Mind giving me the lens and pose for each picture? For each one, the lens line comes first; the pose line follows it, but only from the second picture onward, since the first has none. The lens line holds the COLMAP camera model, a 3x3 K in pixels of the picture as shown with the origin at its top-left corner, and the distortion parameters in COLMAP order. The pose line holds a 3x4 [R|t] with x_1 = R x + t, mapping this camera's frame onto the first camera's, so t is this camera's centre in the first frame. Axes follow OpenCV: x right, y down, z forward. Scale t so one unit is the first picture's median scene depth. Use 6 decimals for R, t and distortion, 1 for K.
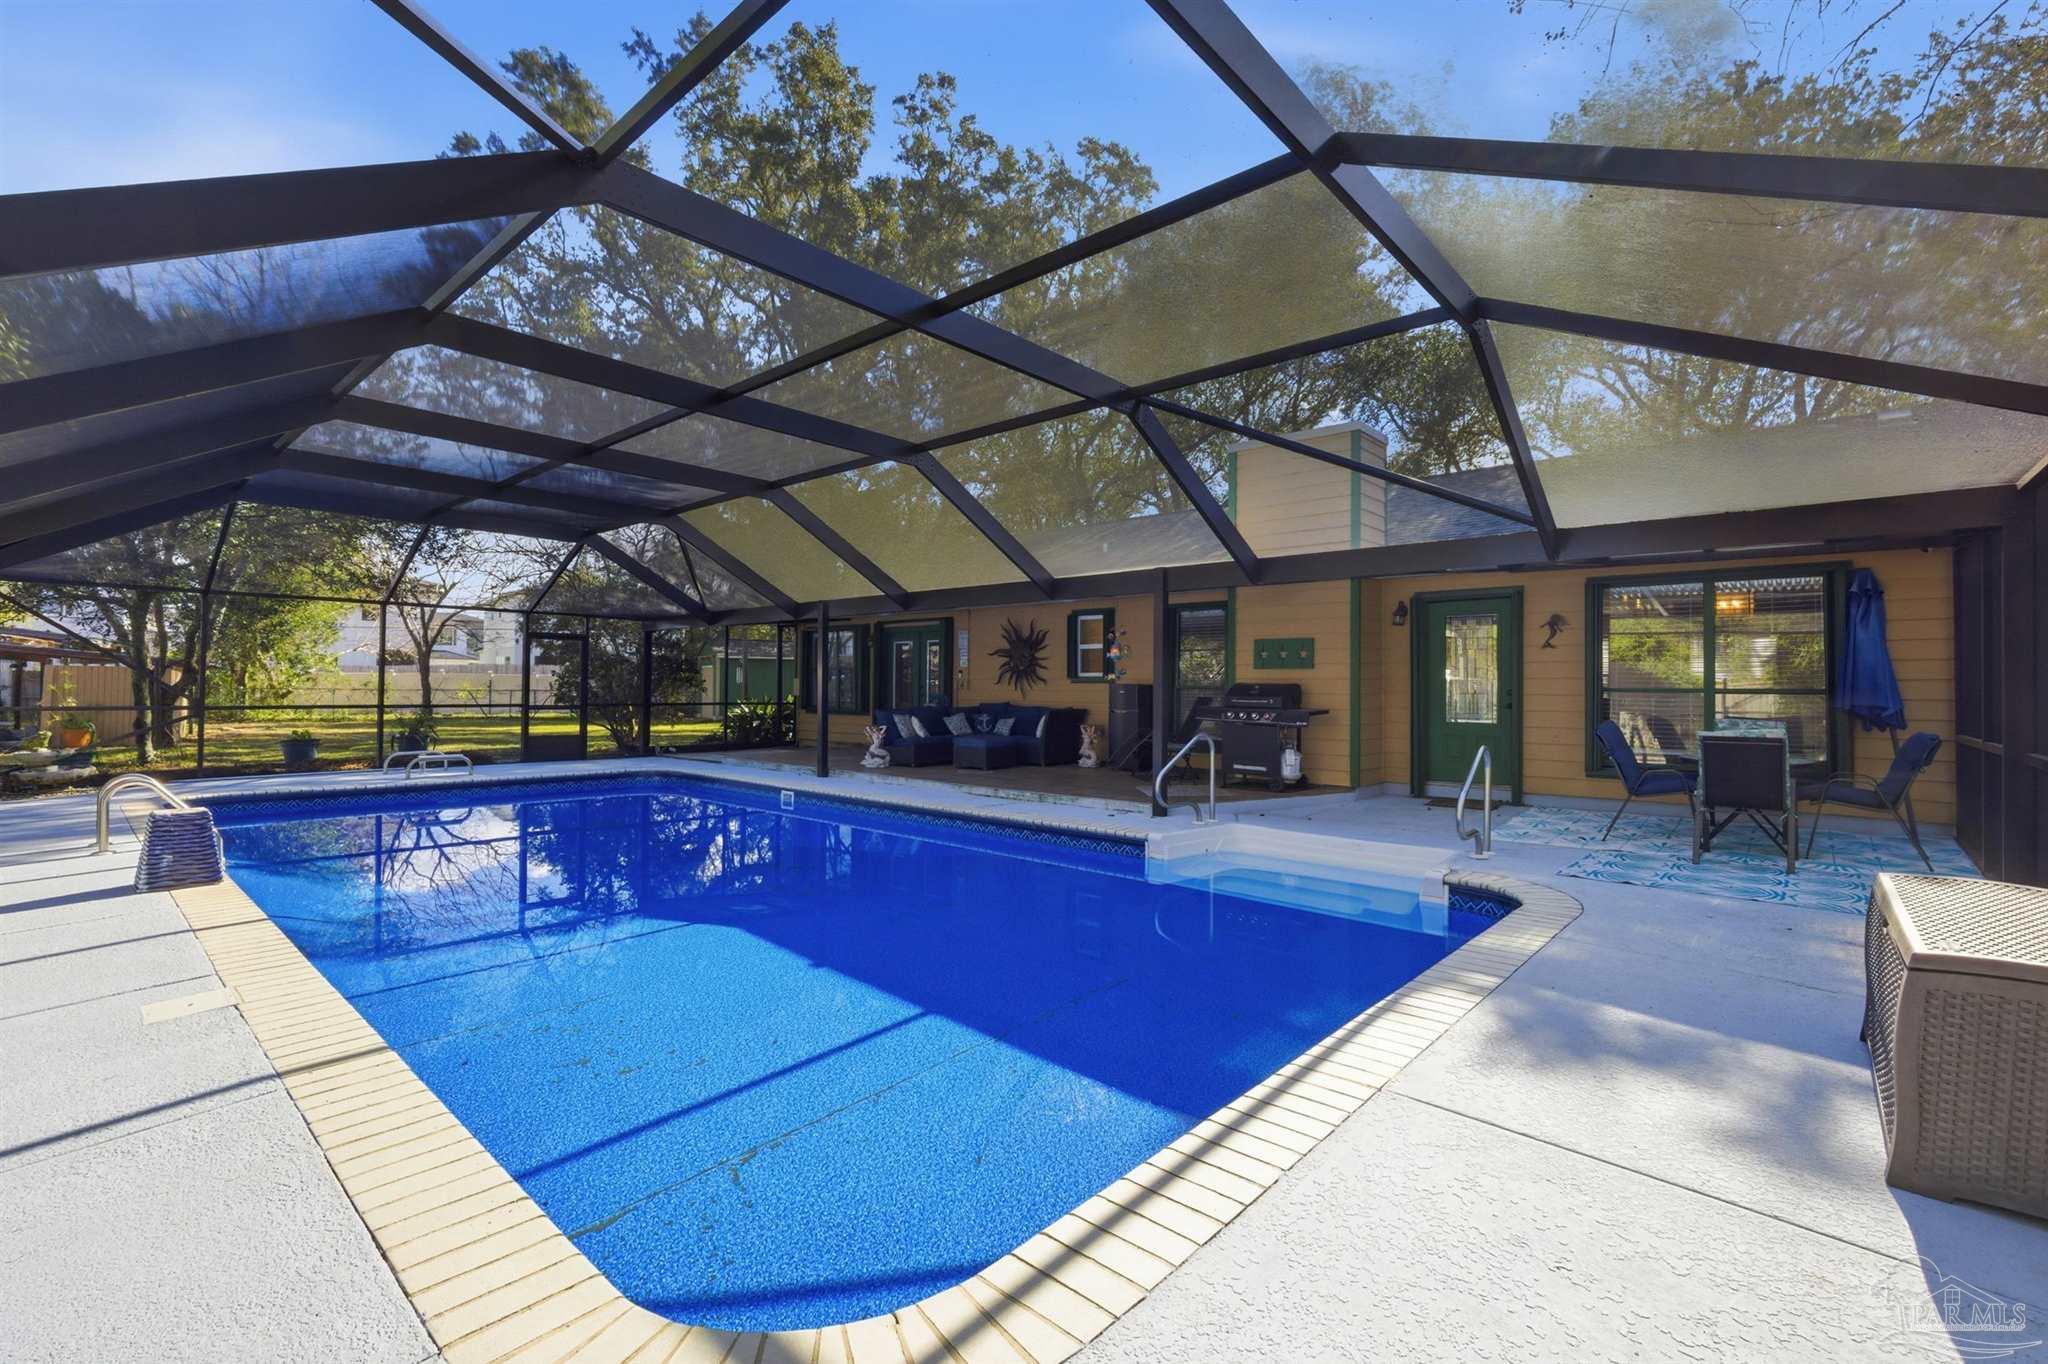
lens RADIAL K [[892.1, 0, 1043.4], [0, 892.1, 668.3], [0, 0, 1]] dist [-0.010250, 0.001002]
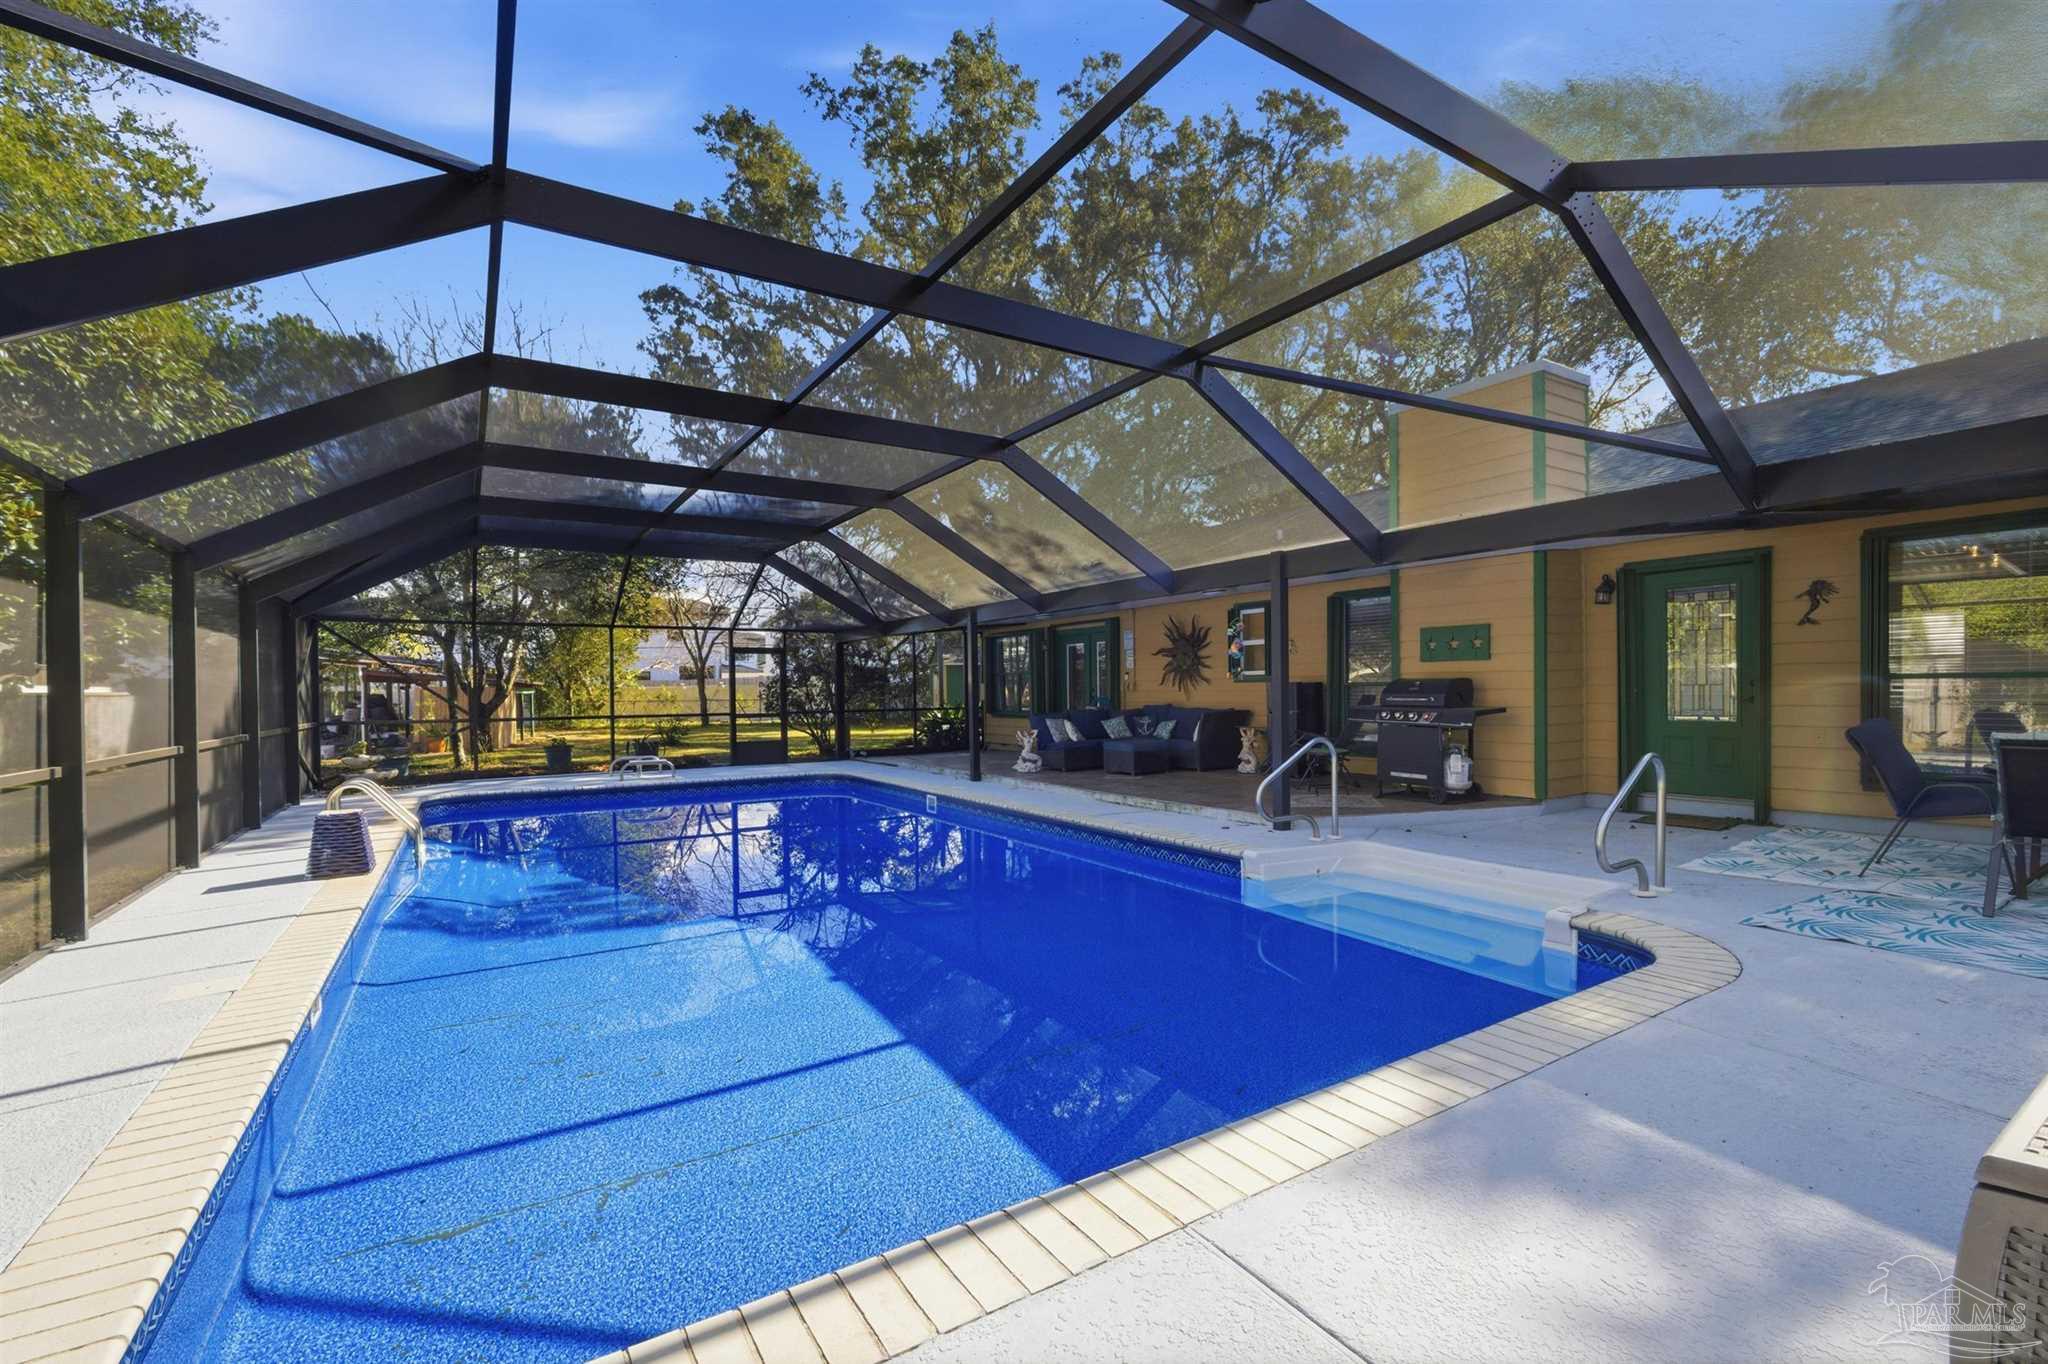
lens RADIAL K [[892.1, 0, 1019.6], [0, 892.1, 696.0], [0, 0, 1]] dist [-0.010250, 0.001002]
pose [[0.960952, -0.019192, -0.276050, 0.097079], [0.027400, 0.999289, 0.025908, 0.000689], [0.275356, -0.032461, 0.960794, 0.053681]]
